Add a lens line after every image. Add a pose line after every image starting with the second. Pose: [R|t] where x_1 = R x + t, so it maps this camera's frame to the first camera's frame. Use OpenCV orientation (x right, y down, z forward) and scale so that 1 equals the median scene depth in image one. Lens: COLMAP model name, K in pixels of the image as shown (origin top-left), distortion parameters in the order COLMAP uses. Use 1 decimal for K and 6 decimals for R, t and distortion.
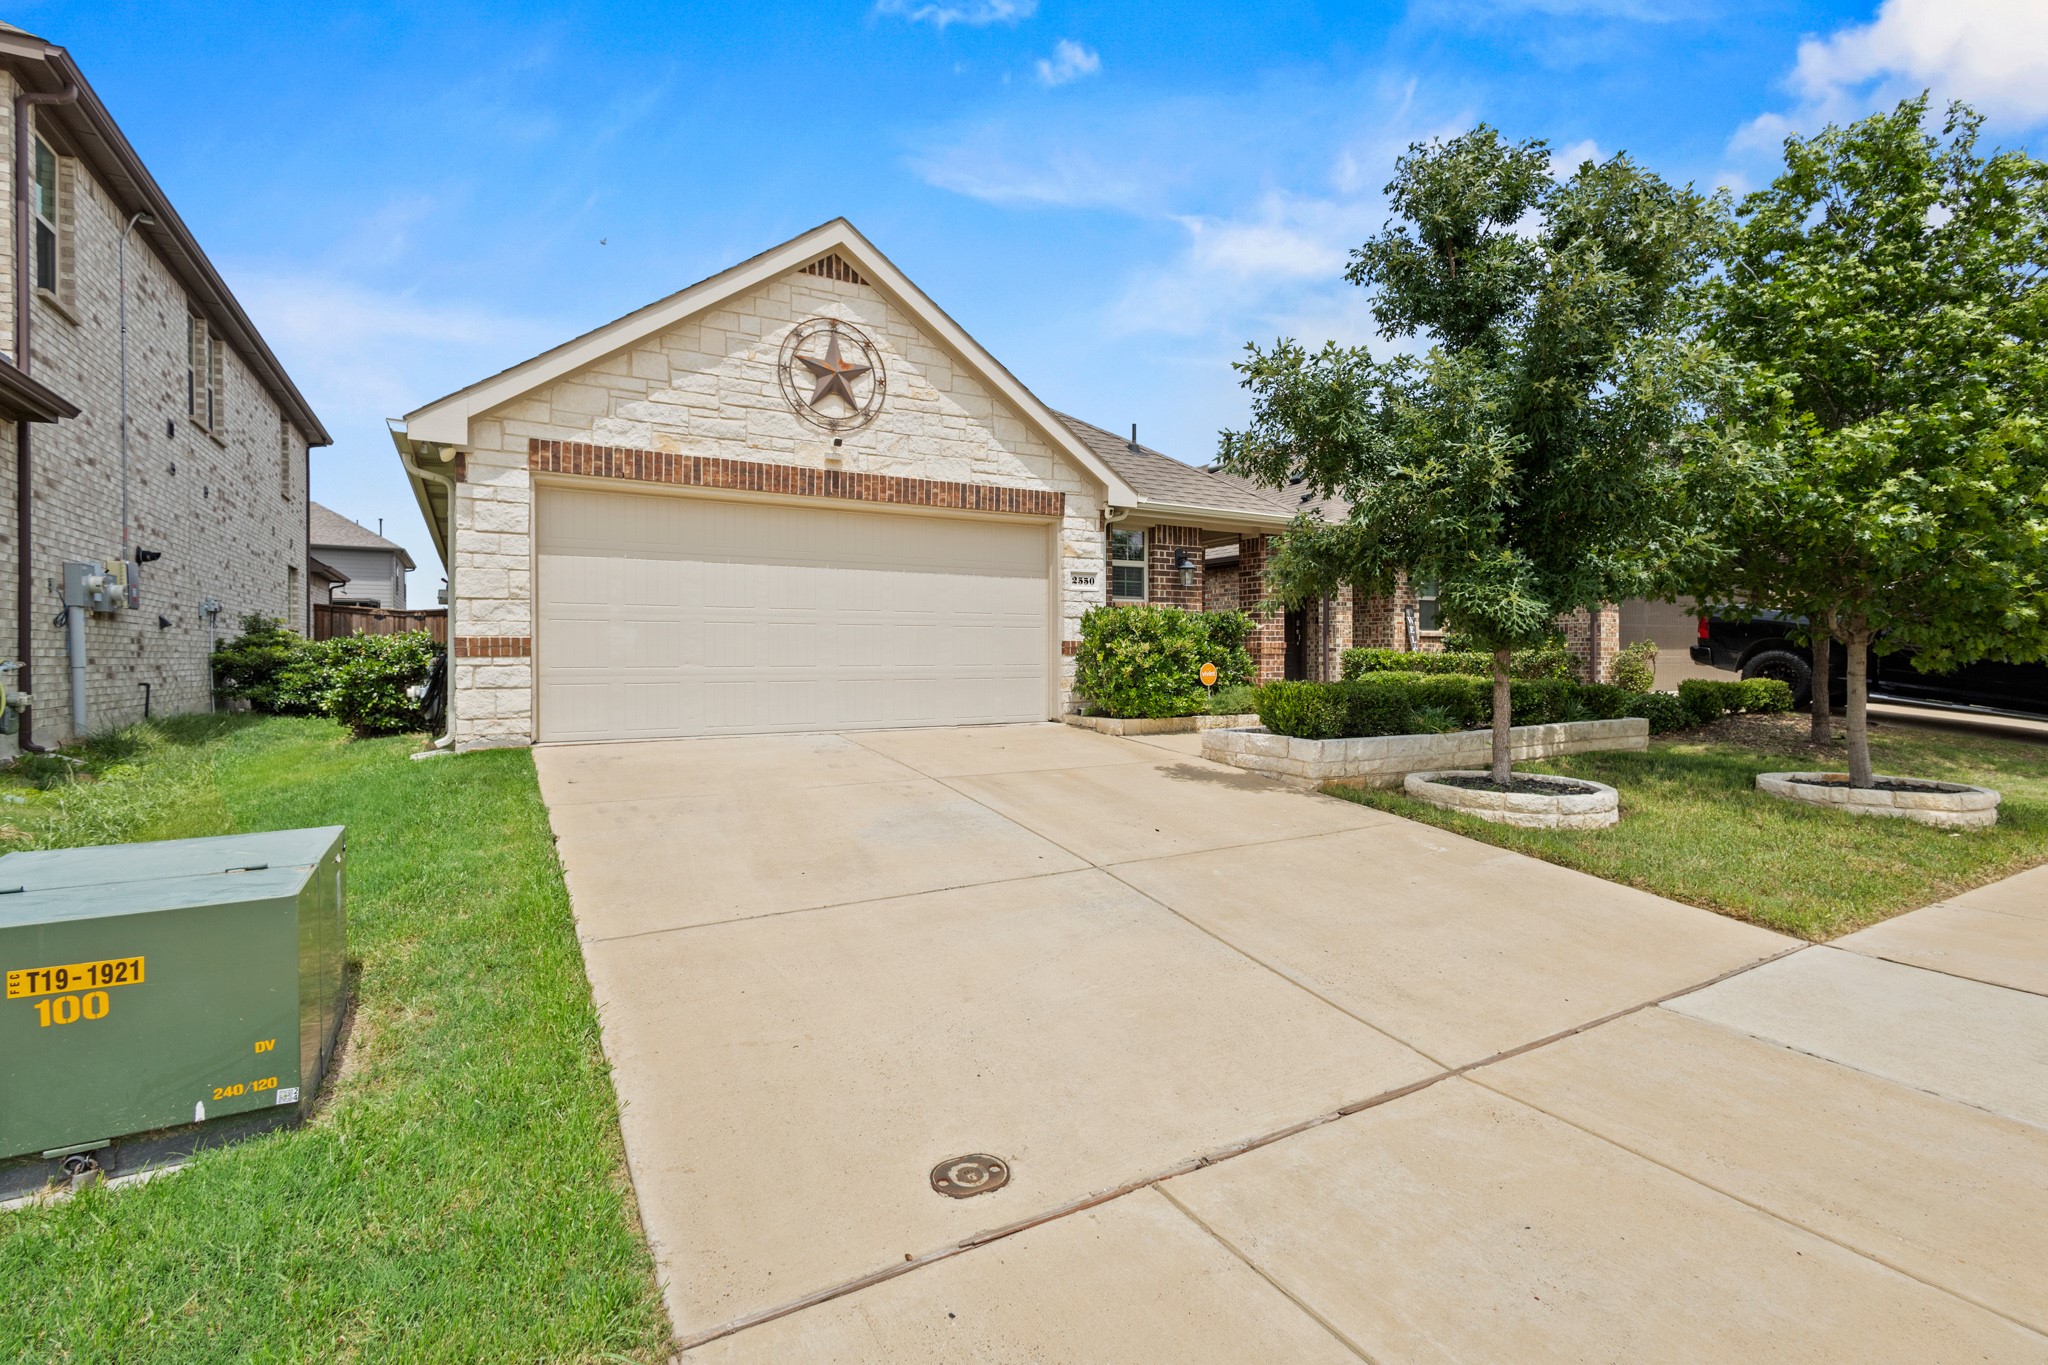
lens RADIAL K [[952.1, 0, 1017.9], [0, 952.1, 669.7], [0, 0, 1]] dist [0.003433, -0.001374]
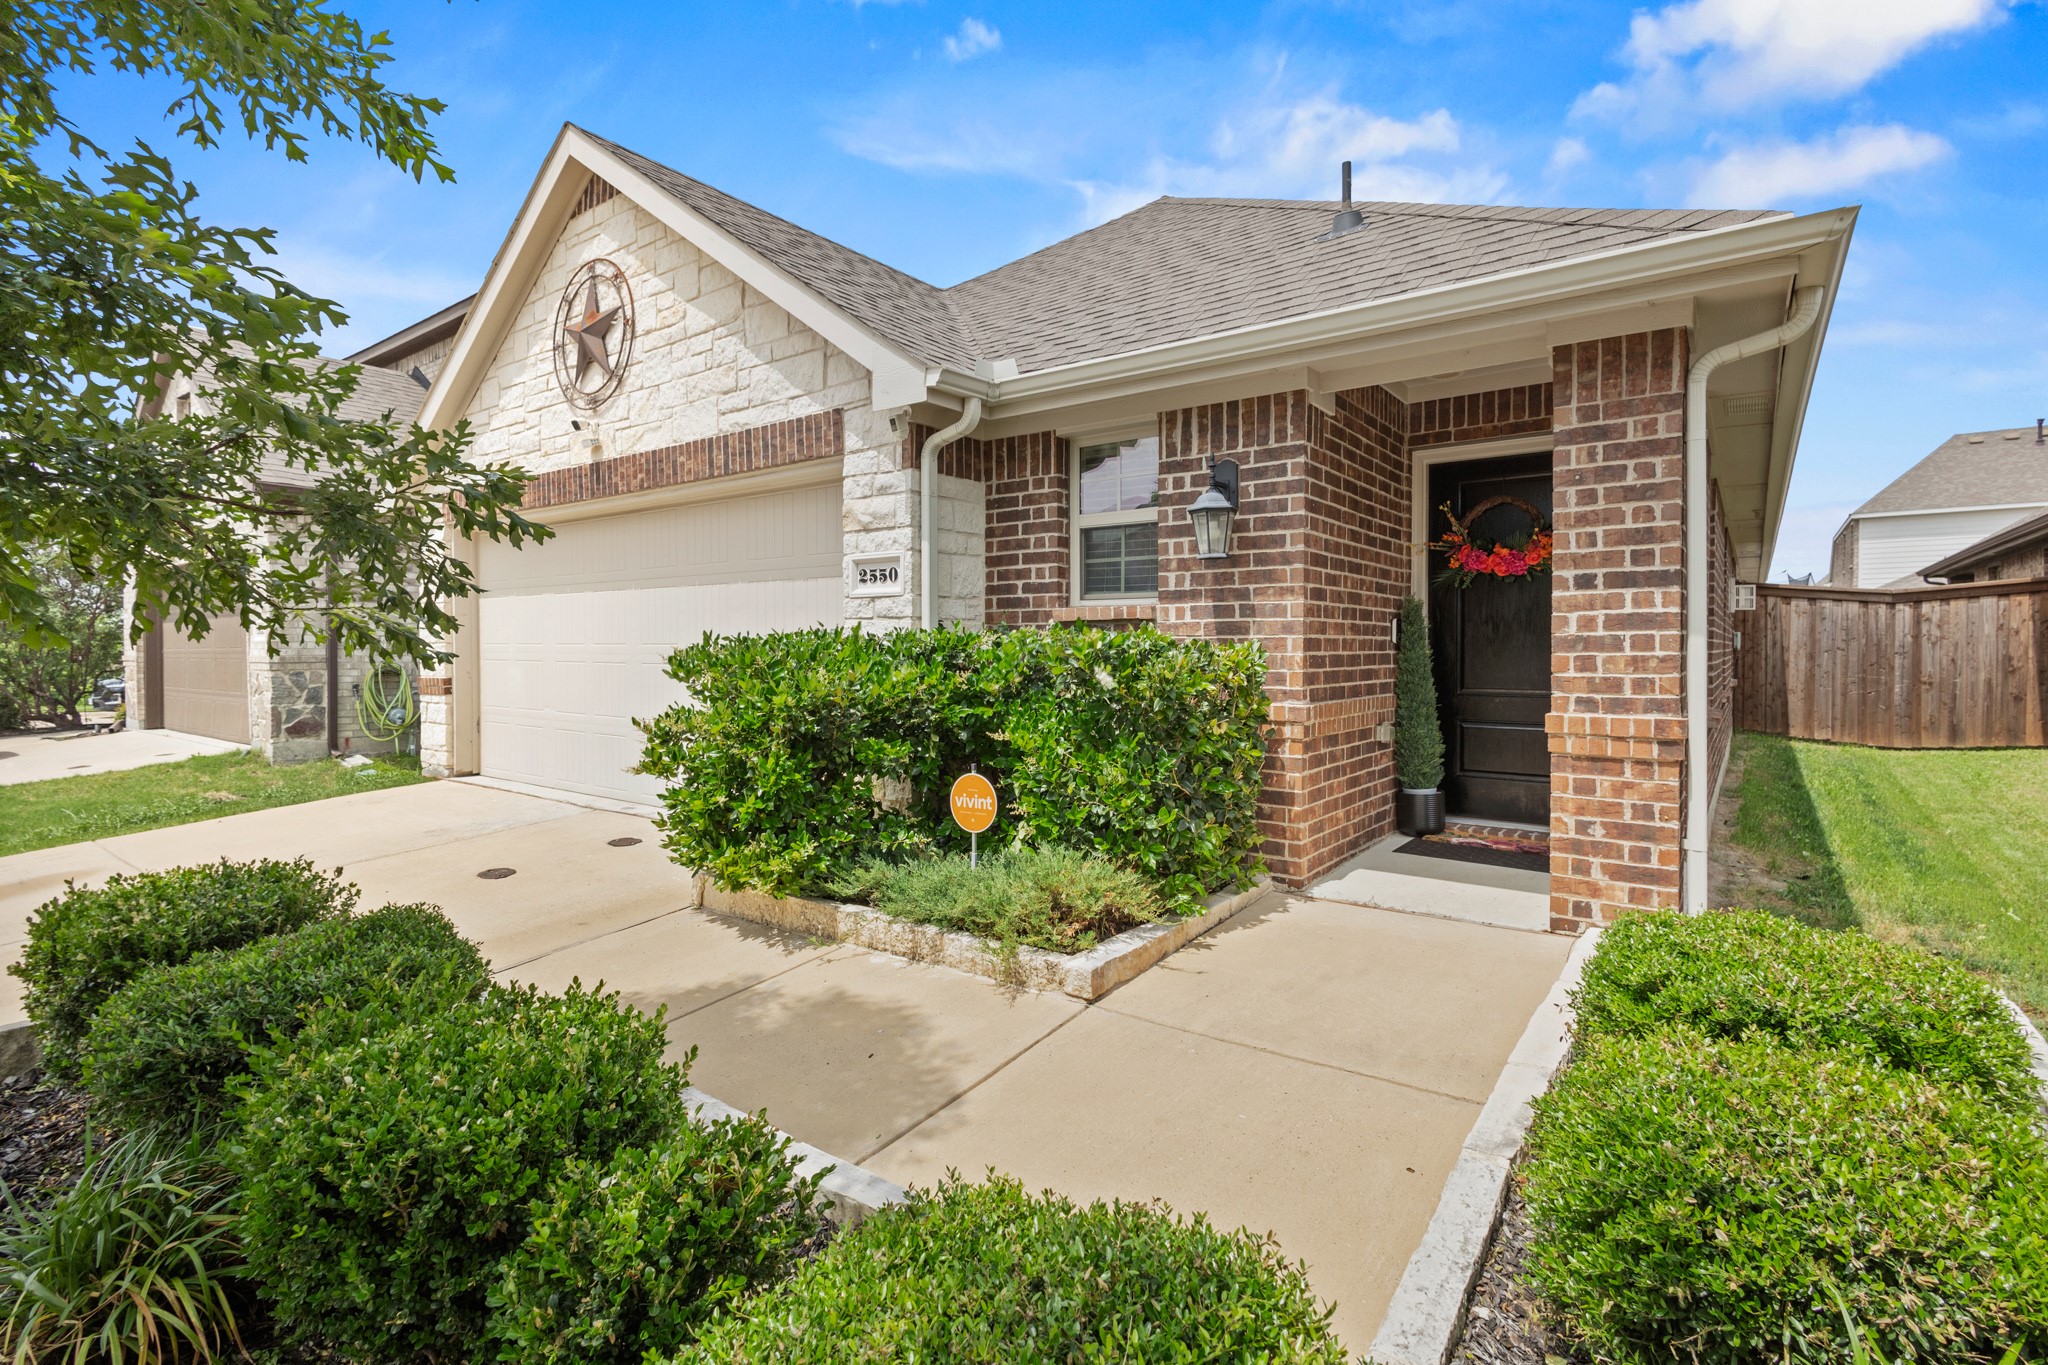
lens RADIAL K [[952.1, 0, 1027.6], [0, 952.1, 670.1], [0, 0, 1]] dist [0.003433, -0.001374]
pose [[0.399809, 0.022852, -0.916313, 0.640765], [-0.015751, 0.999713, 0.018059, -0.063292], [0.916463, 0.007213, 0.400054, 1.012931]]
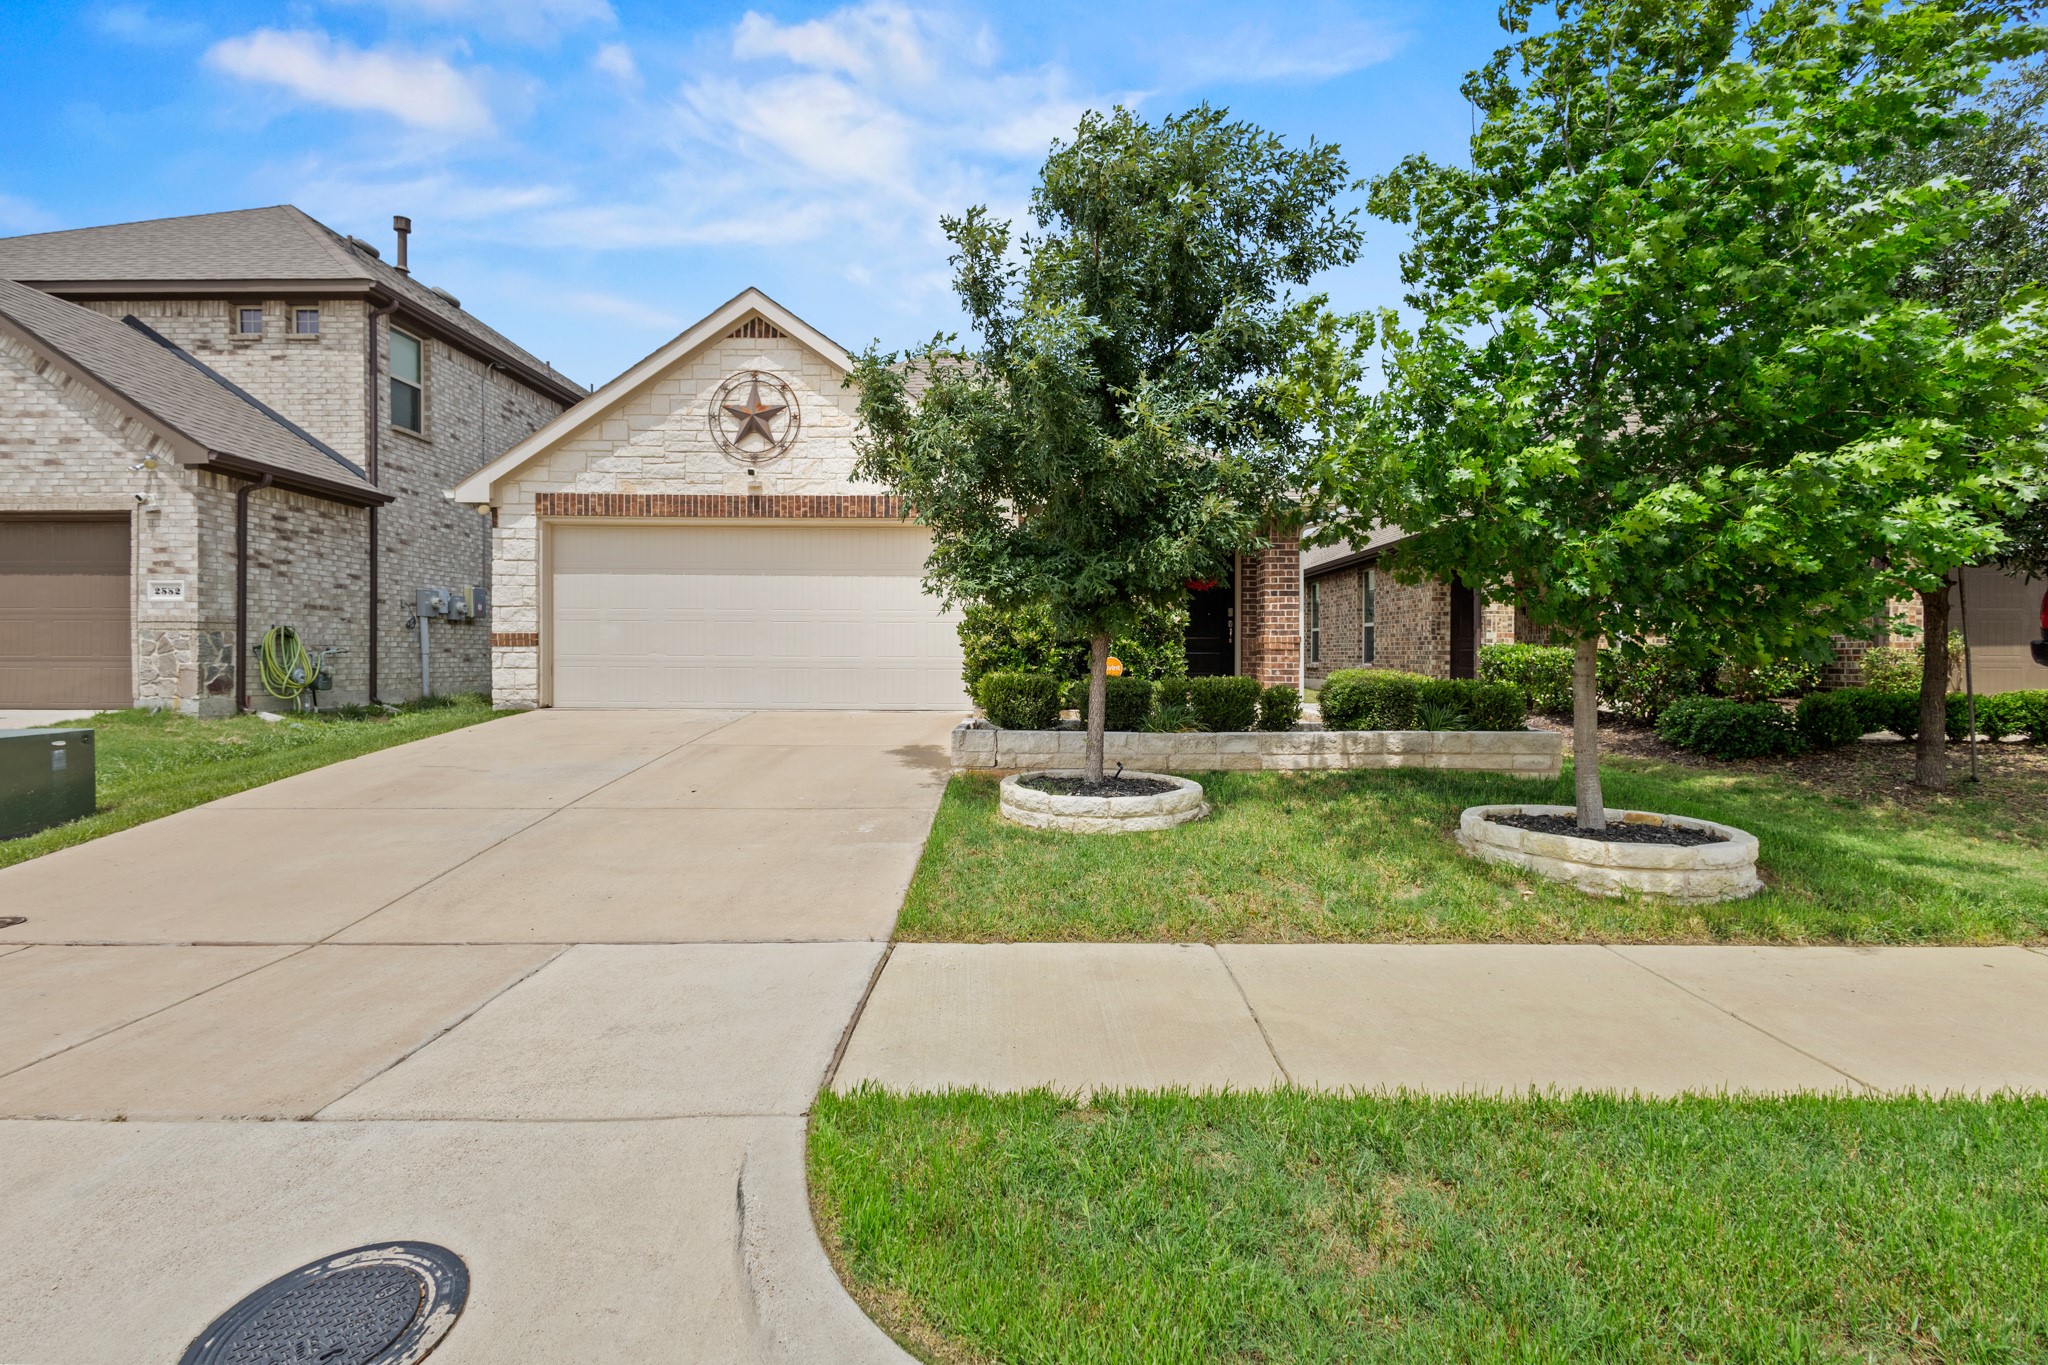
lens RADIAL K [[952.1, 0, 1018.6], [0, 952.1, 675.4], [0, 0, 1]] dist [0.003433, -0.001374]
pose [[0.857595, 0.016413, -0.514063, 0.725821], [-0.014760, 0.999864, 0.007300, 0.007361], [0.514113, 0.001327, 0.857721, 0.129166]]
